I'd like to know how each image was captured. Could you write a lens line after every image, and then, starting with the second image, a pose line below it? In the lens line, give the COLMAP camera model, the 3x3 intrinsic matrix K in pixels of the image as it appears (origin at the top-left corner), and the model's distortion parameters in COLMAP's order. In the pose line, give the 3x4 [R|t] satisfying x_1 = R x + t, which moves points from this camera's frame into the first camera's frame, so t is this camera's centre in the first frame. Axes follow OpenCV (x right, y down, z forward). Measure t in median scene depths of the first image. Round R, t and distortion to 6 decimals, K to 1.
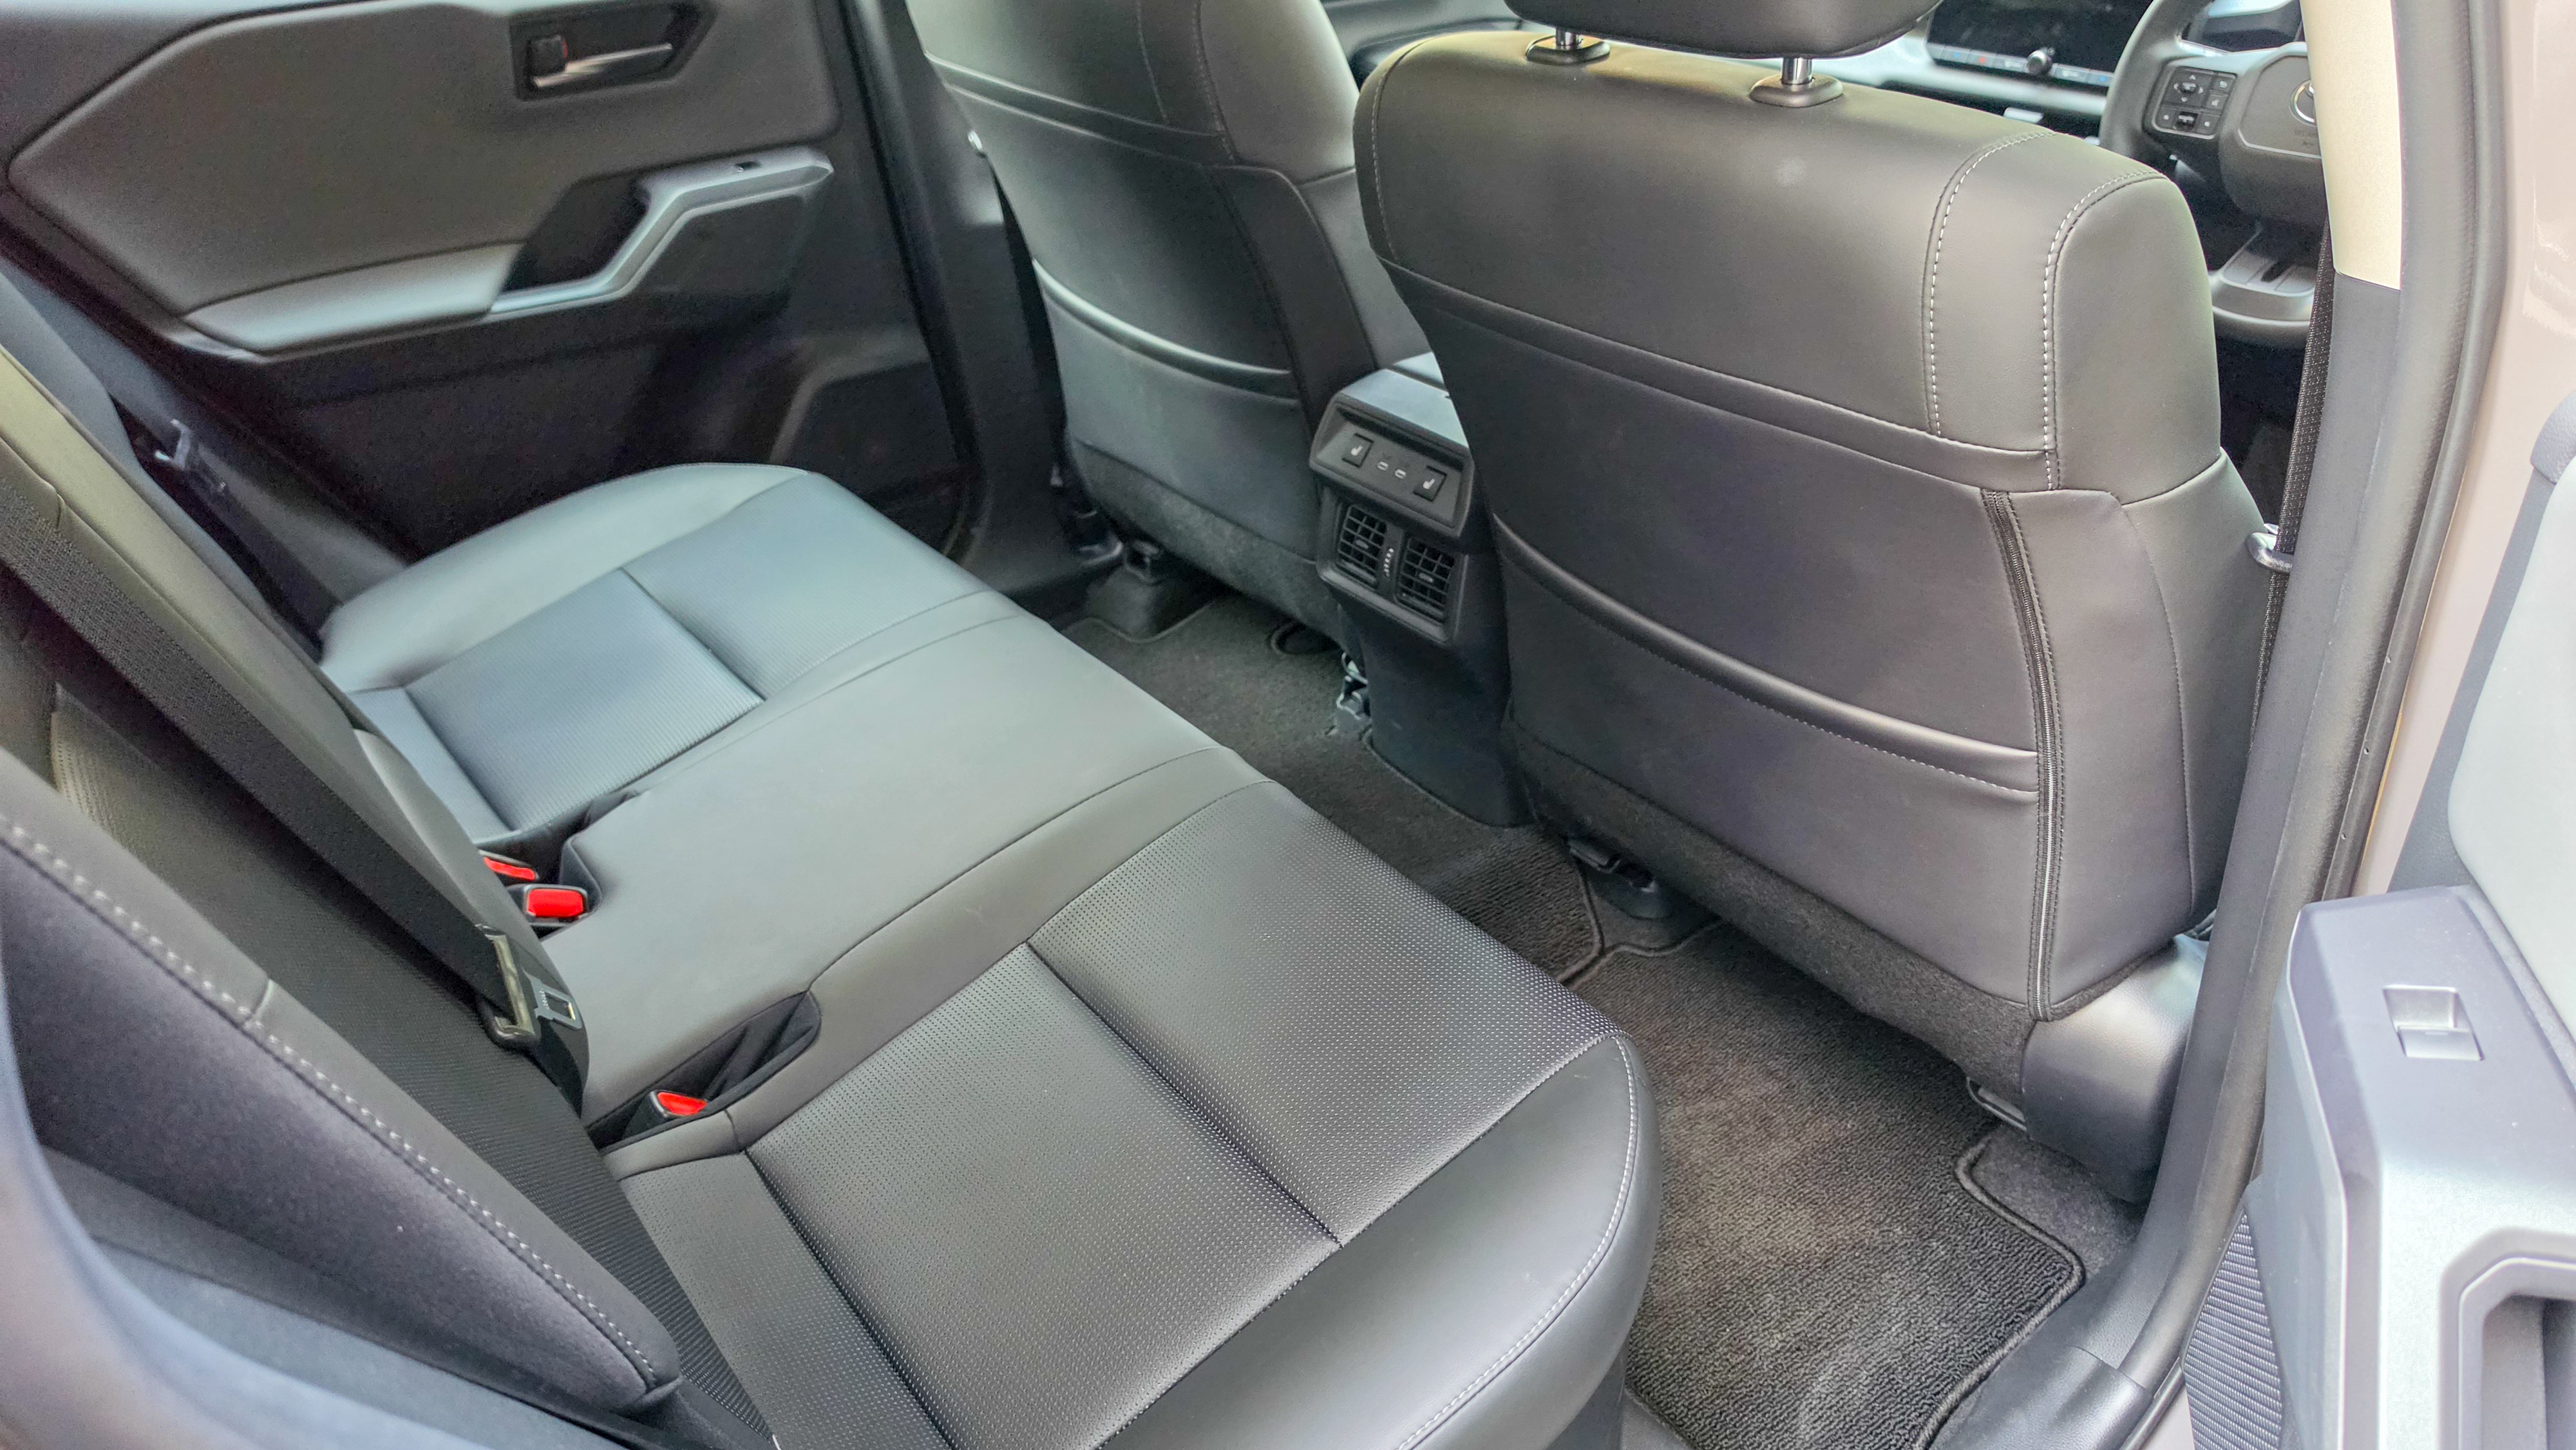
lens RADIAL K [[1872.5, 0, 1280.8], [0, 1872.5, 723.3], [0, 0, 1]] dist [0.011756, -0.044826]
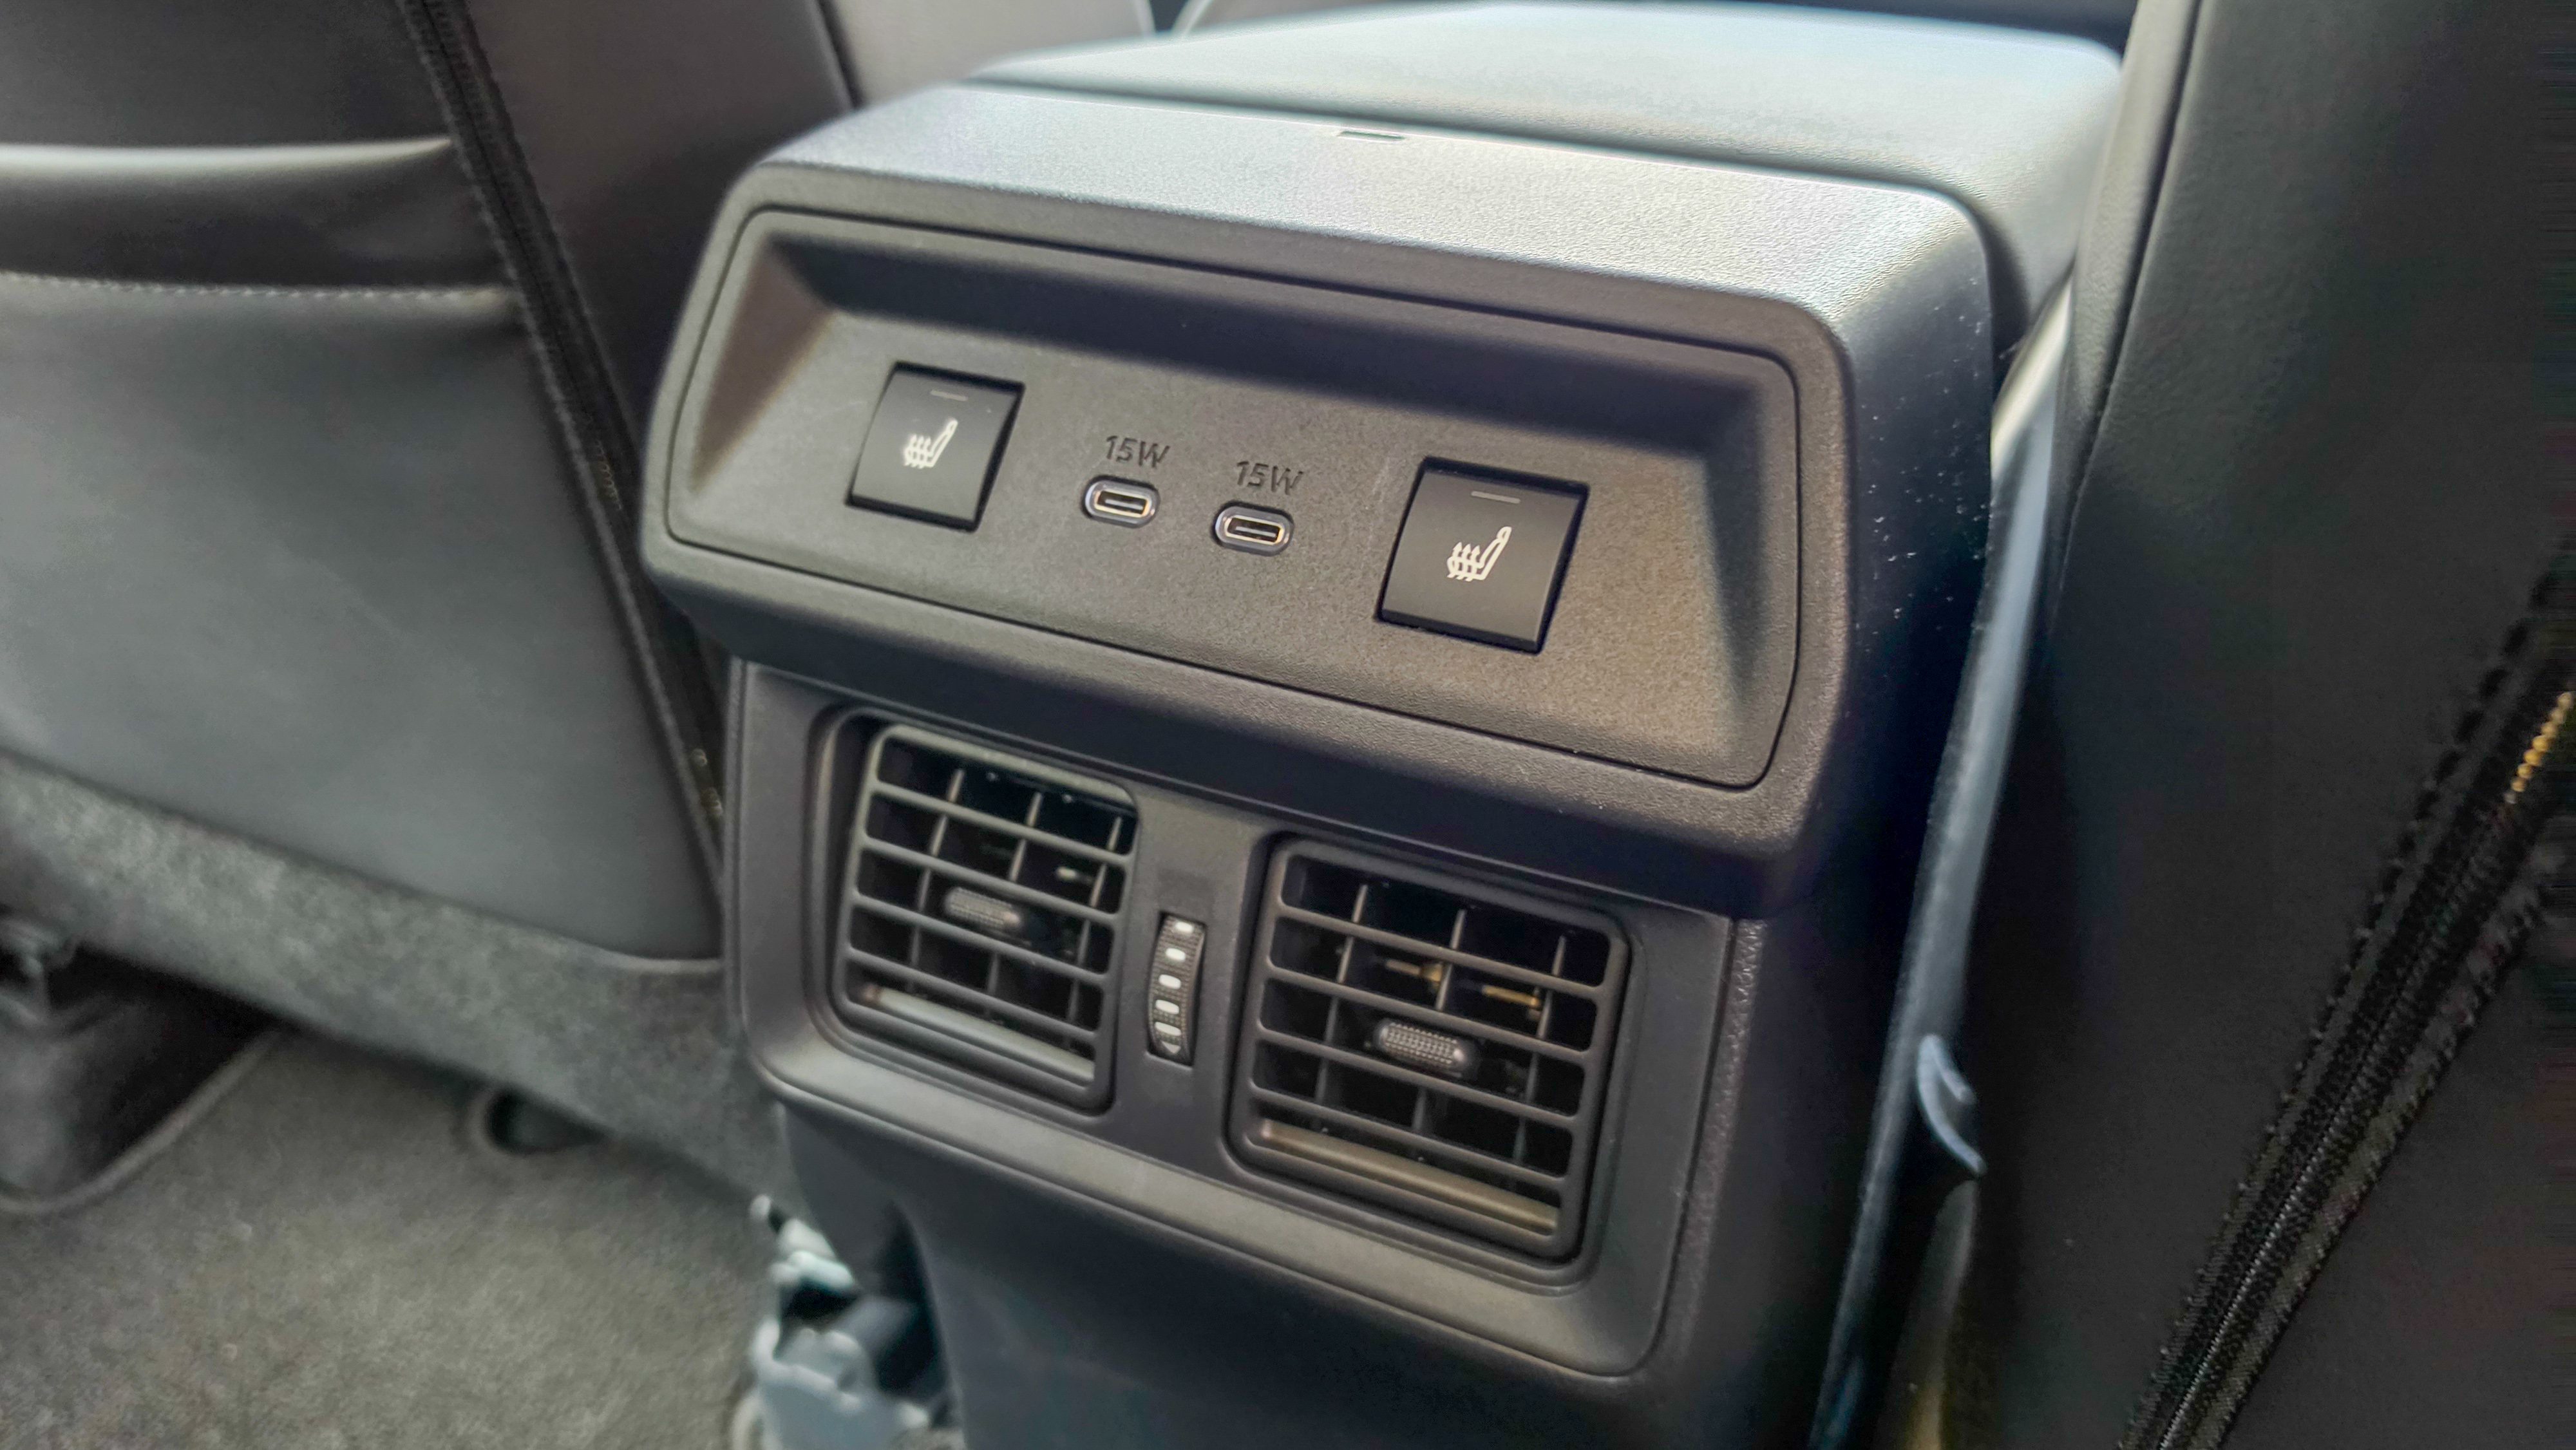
lens RADIAL K [[1872.5, 0, 1300.6], [0, 1872.5, 743.2], [0, 0, 1]] dist [0.011756, -0.044826]
pose [[0.884177, -0.156085, 0.440305, -0.013620], [0.185184, 0.982420, -0.023606, -0.101499], [-0.428880, 0.102409, 0.897538, 0.790637]]
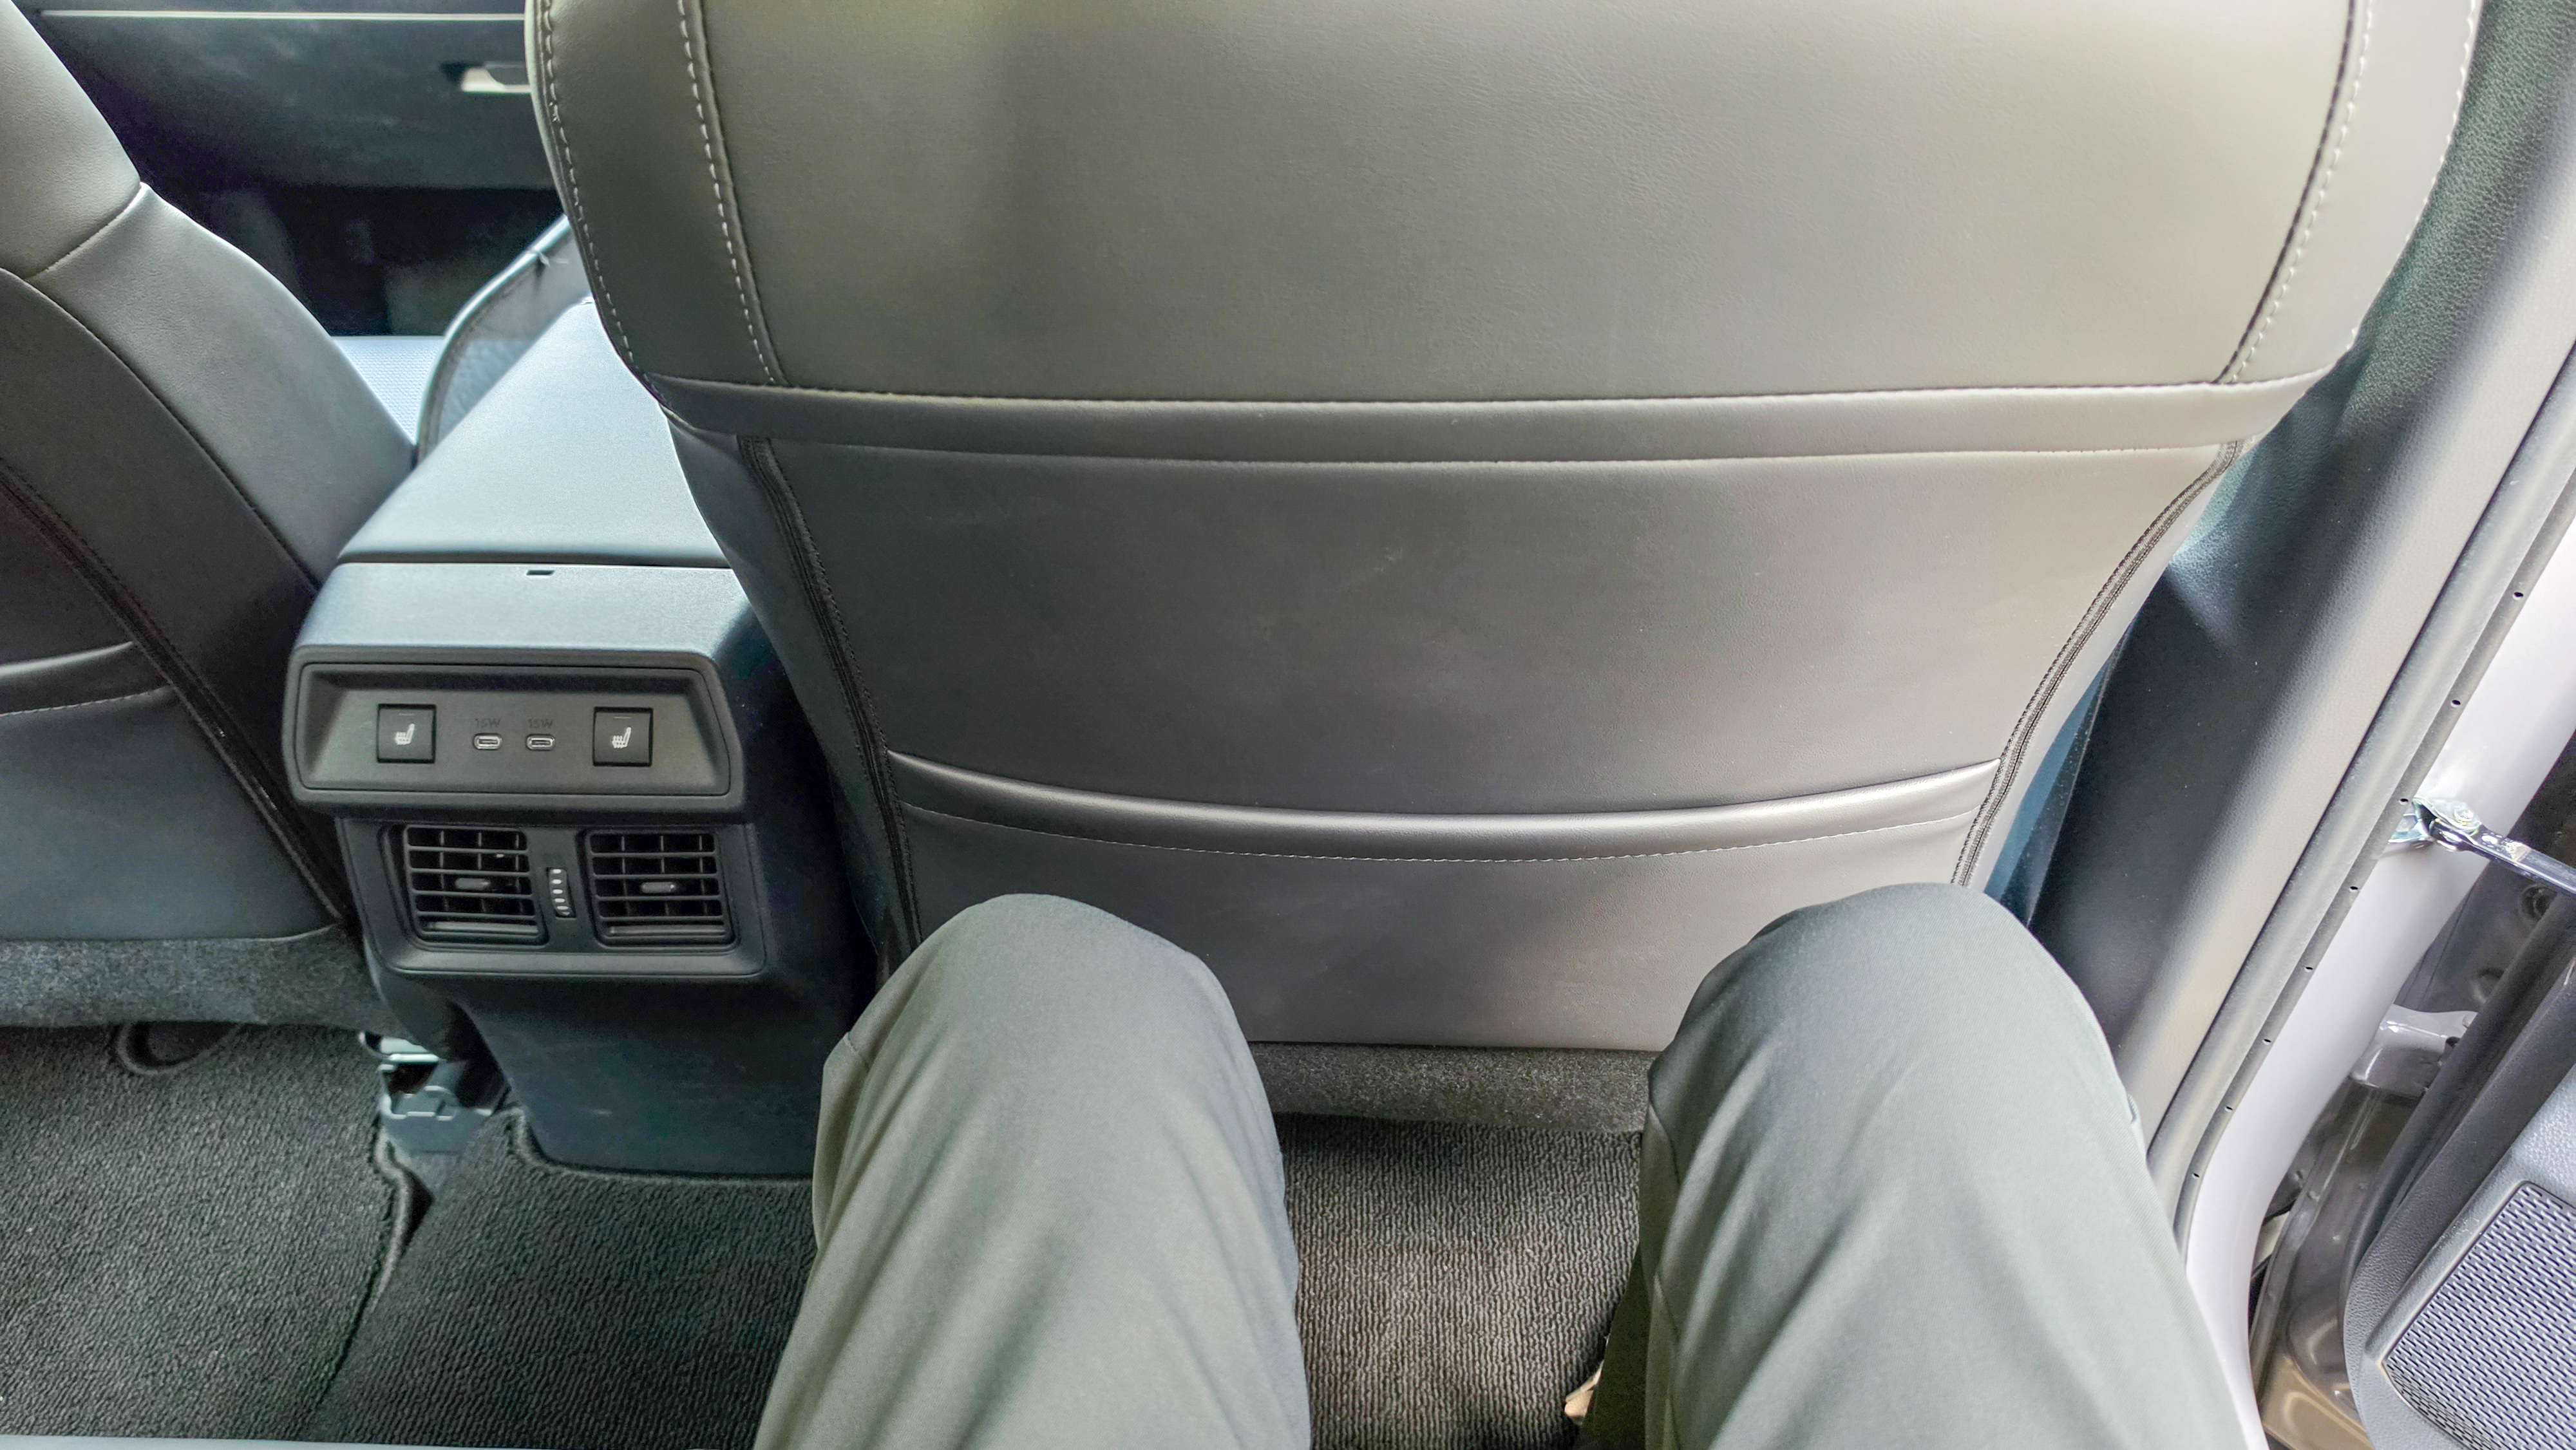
lens RADIAL K [[1872.5, 0, 1358.9], [0, 1872.5, 735.8], [0, 0, 1]] dist [0.011756, -0.044826]
pose [[0.611161, -0.447132, 0.653112, -0.128602], [0.379711, 0.889629, 0.253734, -0.170247], [-0.694480, 0.092922, 0.713487, 0.443234]]
